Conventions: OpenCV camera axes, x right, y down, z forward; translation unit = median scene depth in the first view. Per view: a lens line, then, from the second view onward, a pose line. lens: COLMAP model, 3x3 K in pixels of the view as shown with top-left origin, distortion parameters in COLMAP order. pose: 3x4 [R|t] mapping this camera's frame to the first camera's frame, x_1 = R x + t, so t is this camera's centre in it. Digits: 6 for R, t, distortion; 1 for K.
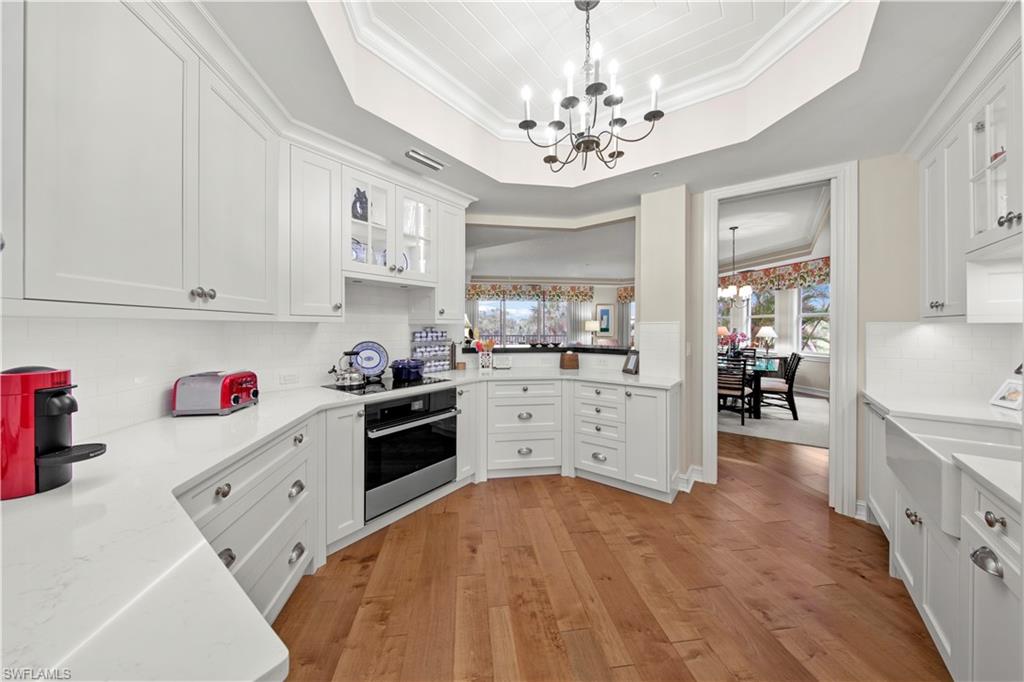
lens RADIAL K [[350.2, 0, 508.3], [0, 350.2, 332.0], [0, 0, 1]] dist [-0.000778, -0.000079]
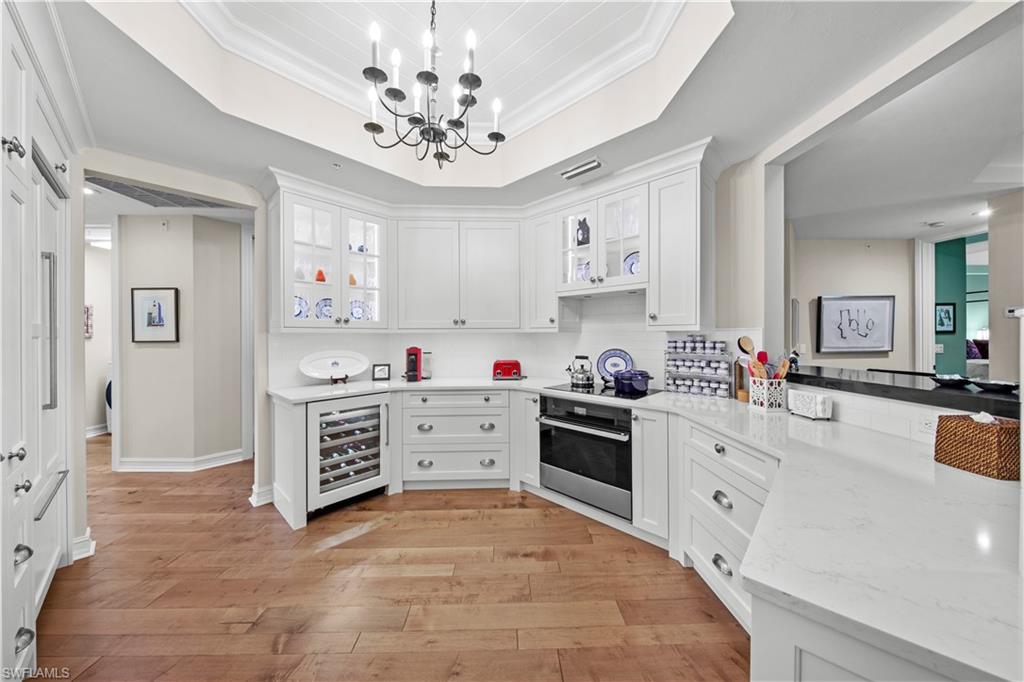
lens RADIAL K [[339.9, 0, 512.0], [0, 339.9, 341.0], [0, 0, 1]] dist [0.000304, -0.000003]
pose [[-0.125063, 0.009761, -0.992101, 0.751772], [-0.013270, 0.999846, 0.011510, -0.006461], [0.992060, 0.014605, -0.124914, 0.918885]]
